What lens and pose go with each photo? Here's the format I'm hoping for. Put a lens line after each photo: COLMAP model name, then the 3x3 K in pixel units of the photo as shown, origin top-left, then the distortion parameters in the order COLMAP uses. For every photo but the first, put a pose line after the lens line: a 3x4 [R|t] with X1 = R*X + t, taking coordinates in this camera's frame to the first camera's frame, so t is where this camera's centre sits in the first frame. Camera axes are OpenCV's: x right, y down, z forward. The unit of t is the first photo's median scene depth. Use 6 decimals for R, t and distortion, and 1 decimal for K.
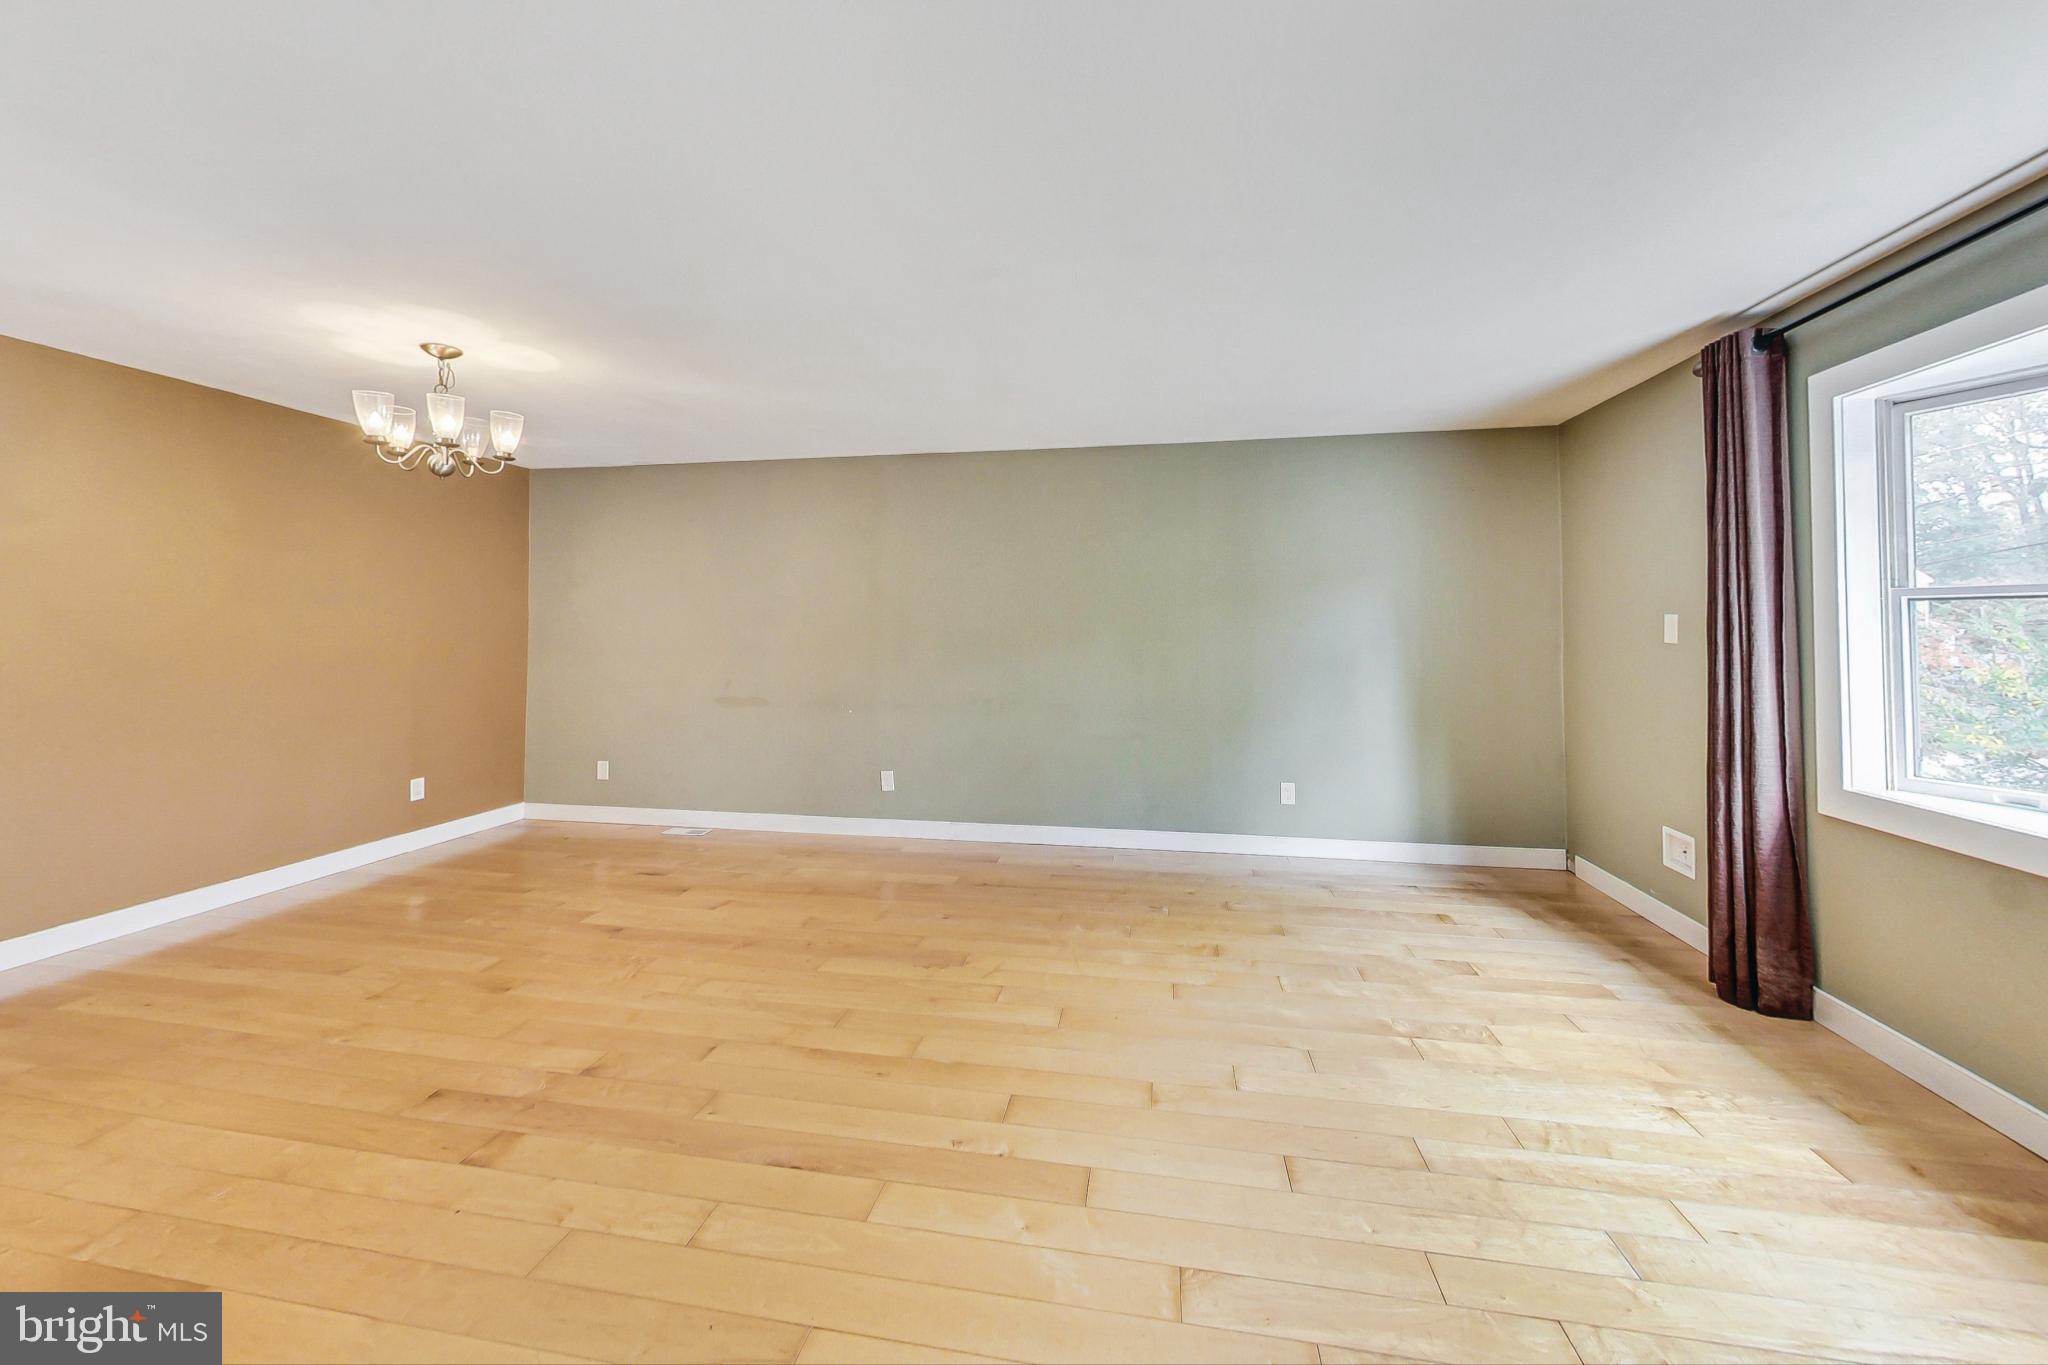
lens RADIAL K [[748.0, 0, 1035.7], [0, 748.0, 615.0], [0, 0, 1]] dist [0.005484, -0.000168]
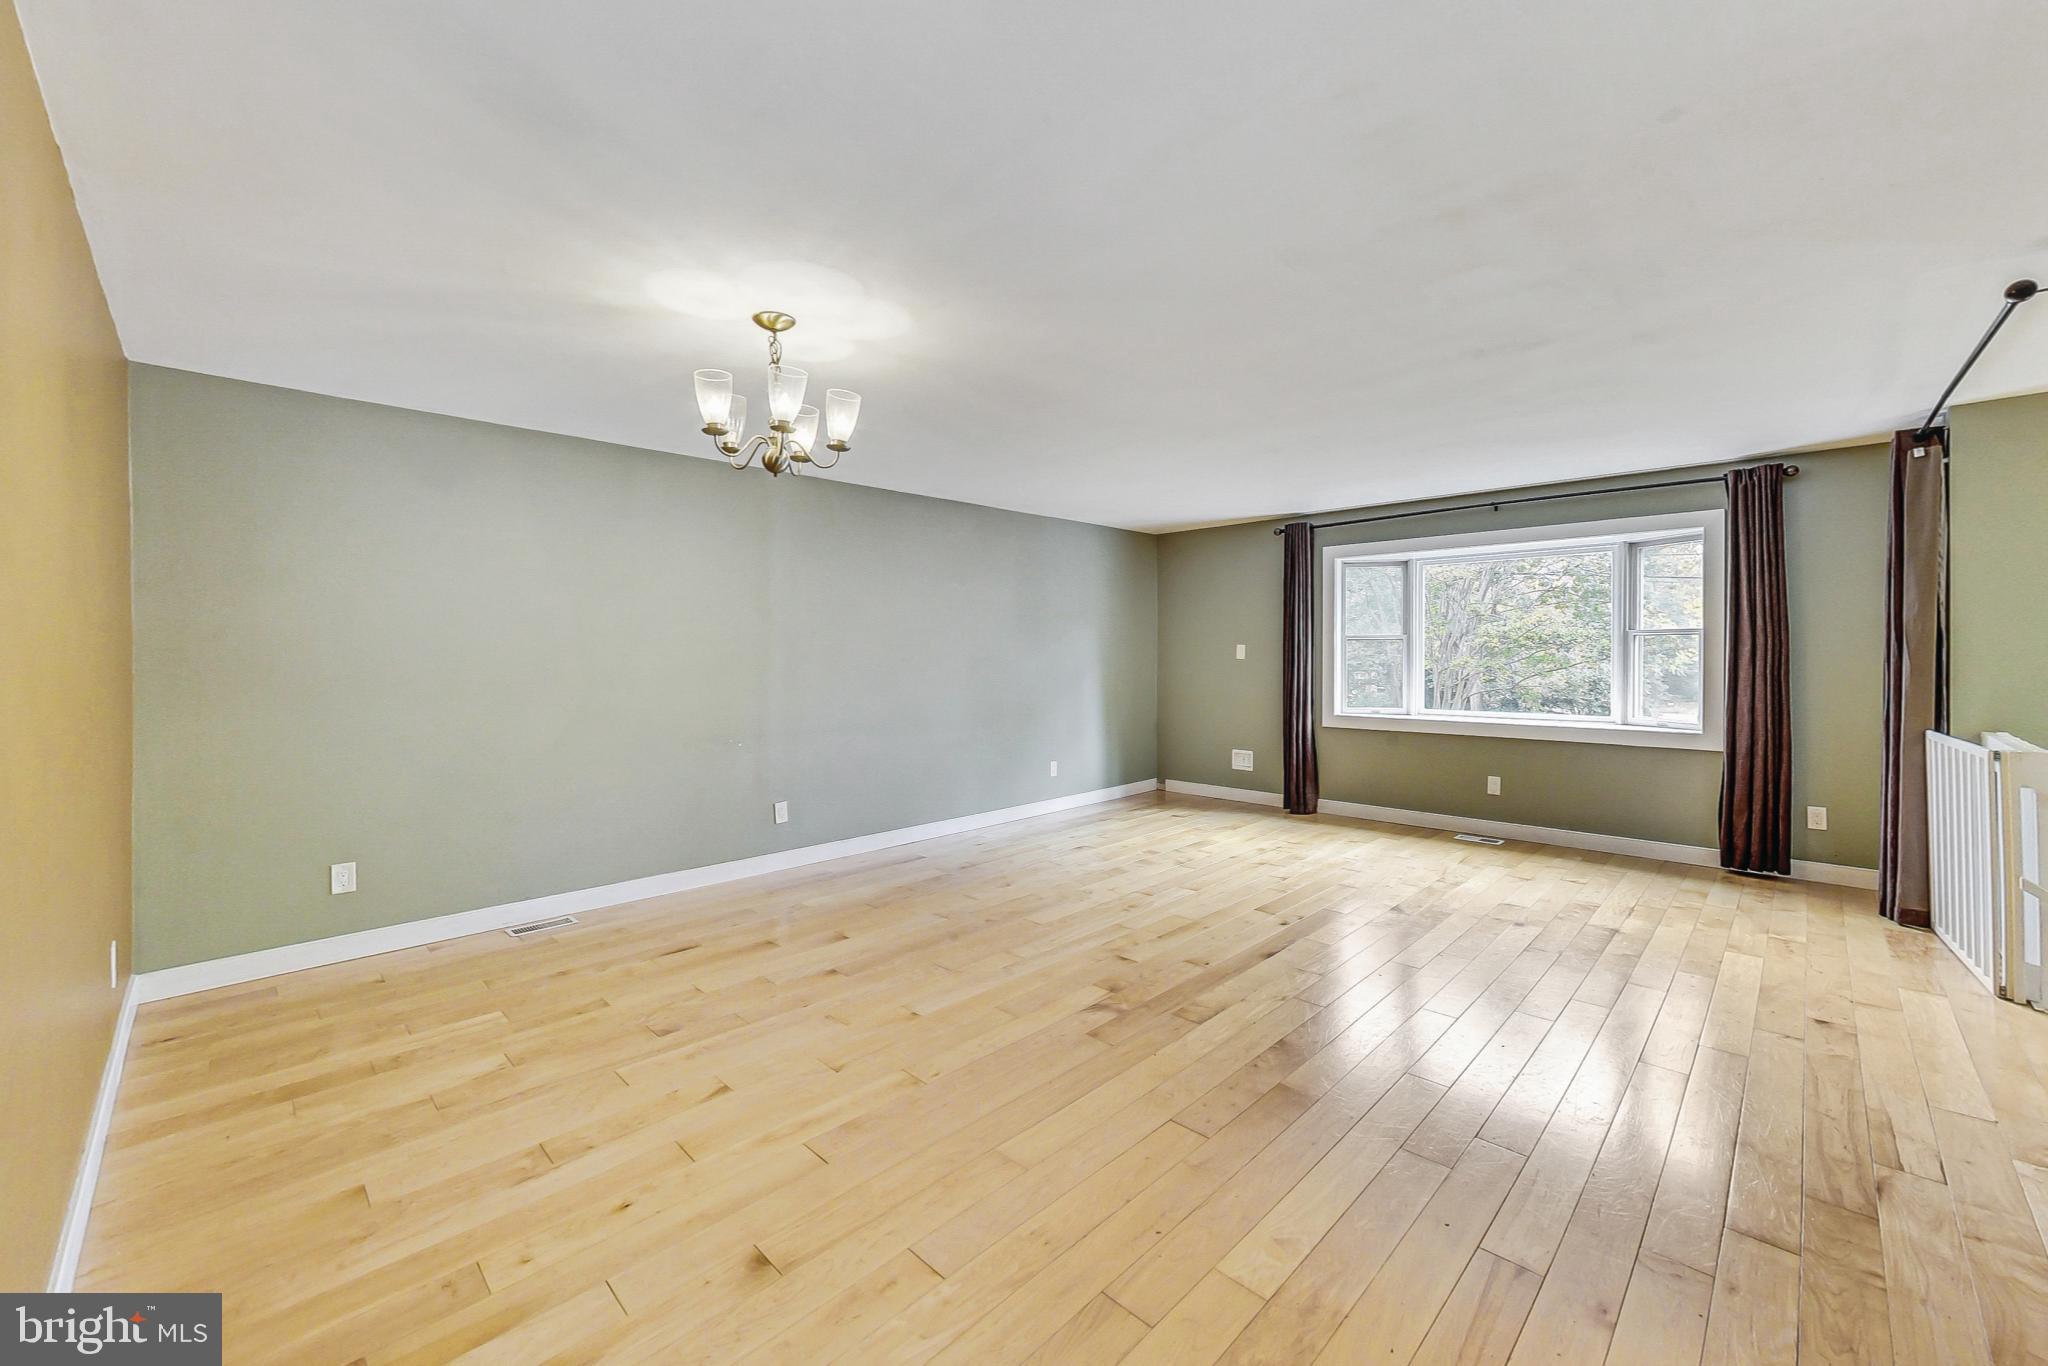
lens RADIAL K [[791.9, 0, 1012.1], [0, 791.9, 639.6], [0, 0, 1]] dist [0.001051, -0.000081]
pose [[0.579627, 0.011942, 0.814794, -1.465564], [-0.007196, 0.999929, -0.009536, 0.008480], [-0.814850, -0.000336, 0.579672, 0.275868]]
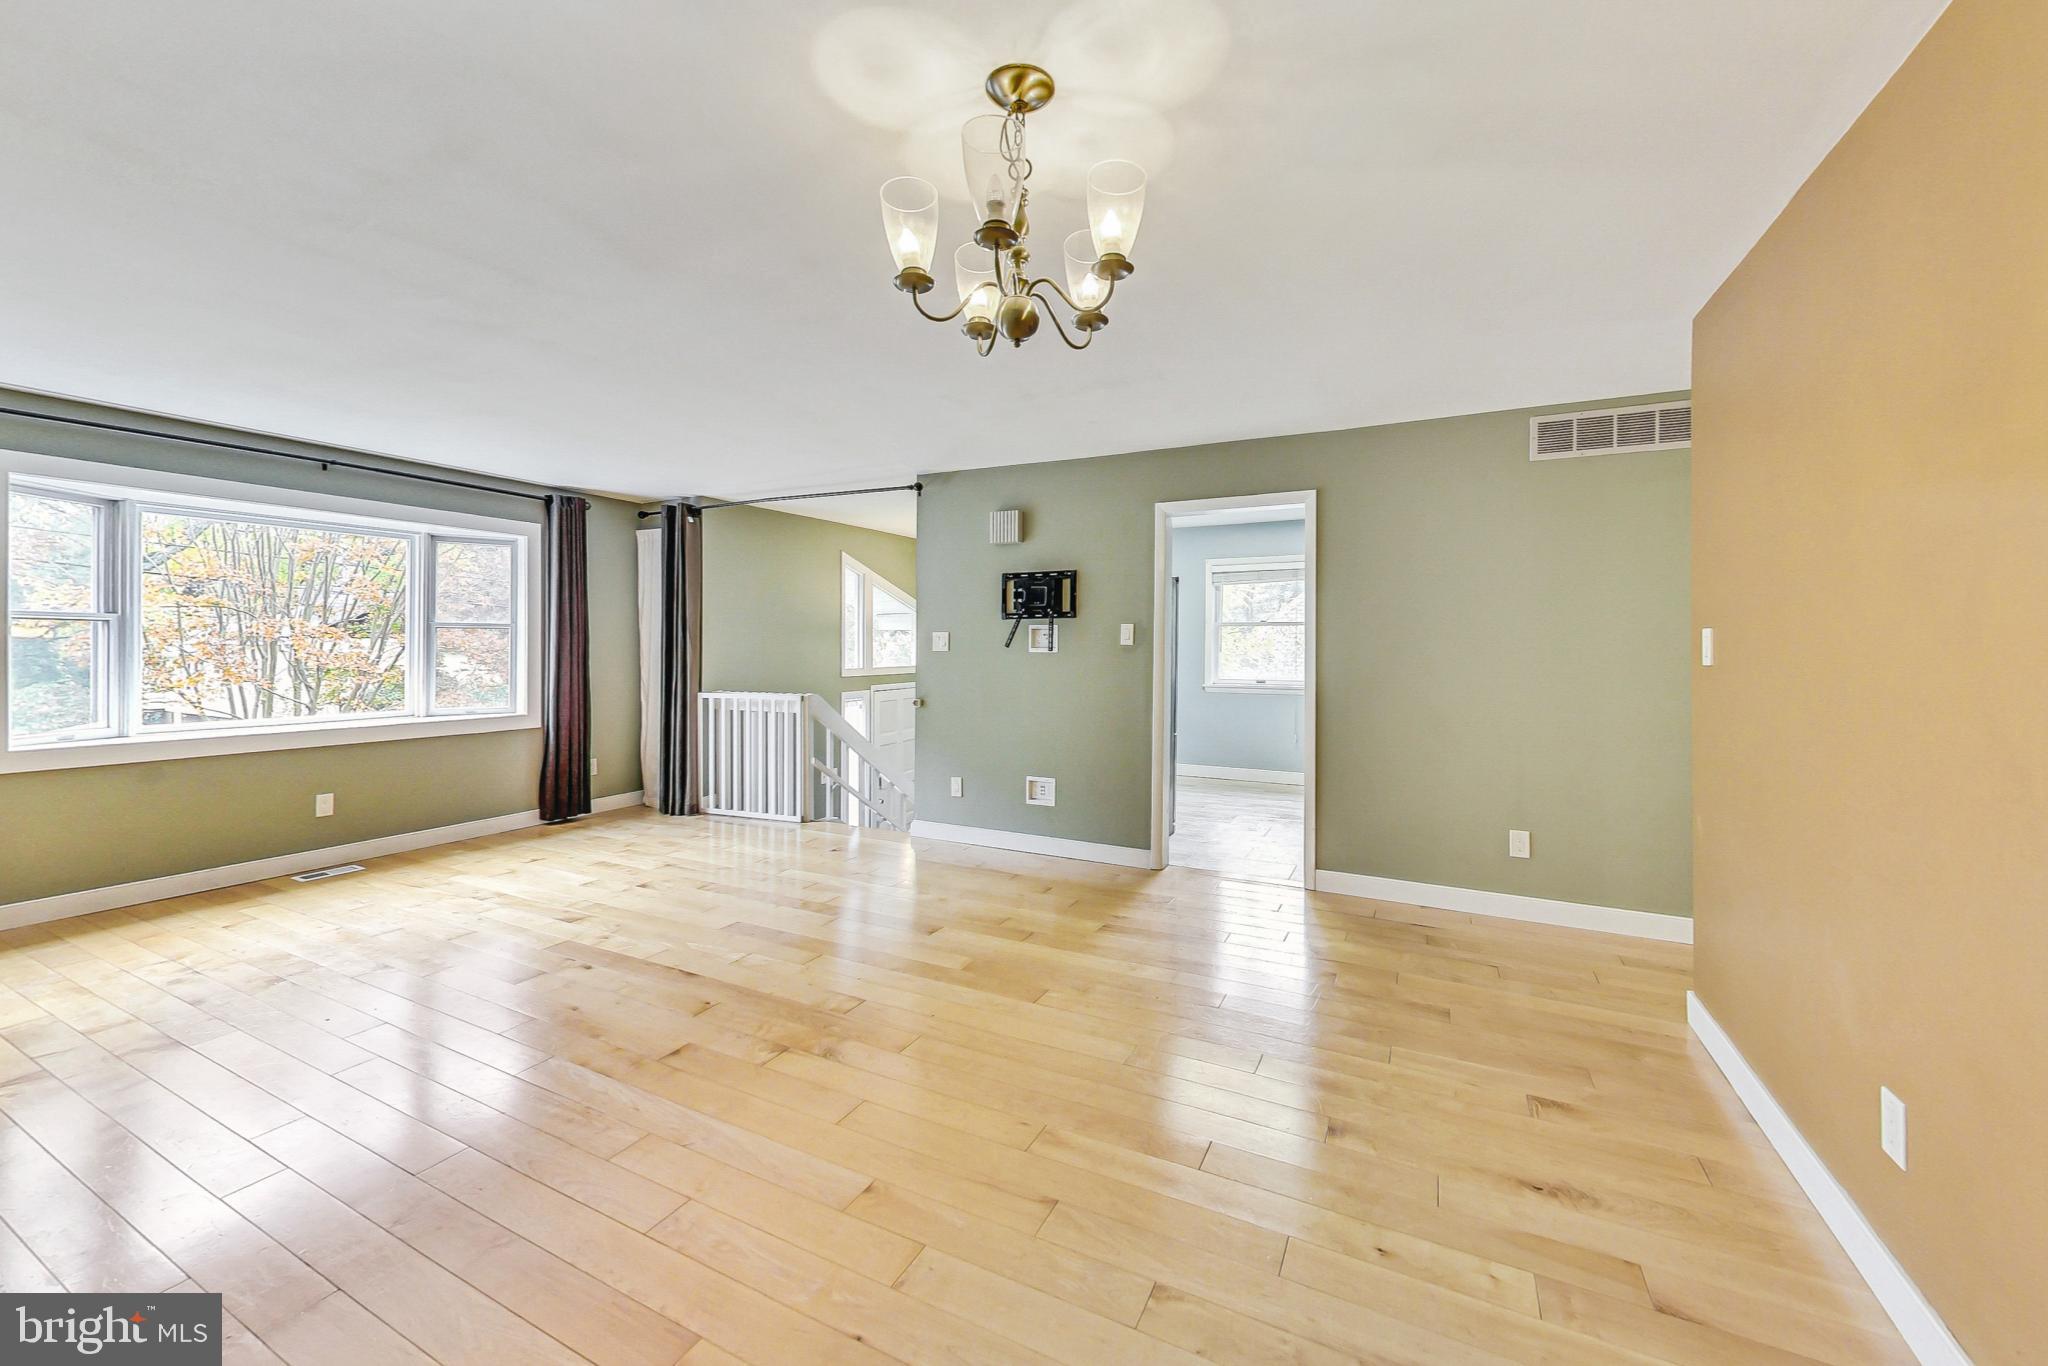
lens RADIAL K [[791.9, 0, 1058.5], [0, 791.9, 646.1], [0, 0, 1]] dist [0.001051, -0.000081]
pose [[-0.961079, -0.002323, 0.276262, -1.036436], [-0.006249, 0.999892, -0.013330, 0.033066], [-0.276202, -0.014538, -0.960990, 1.589170]]
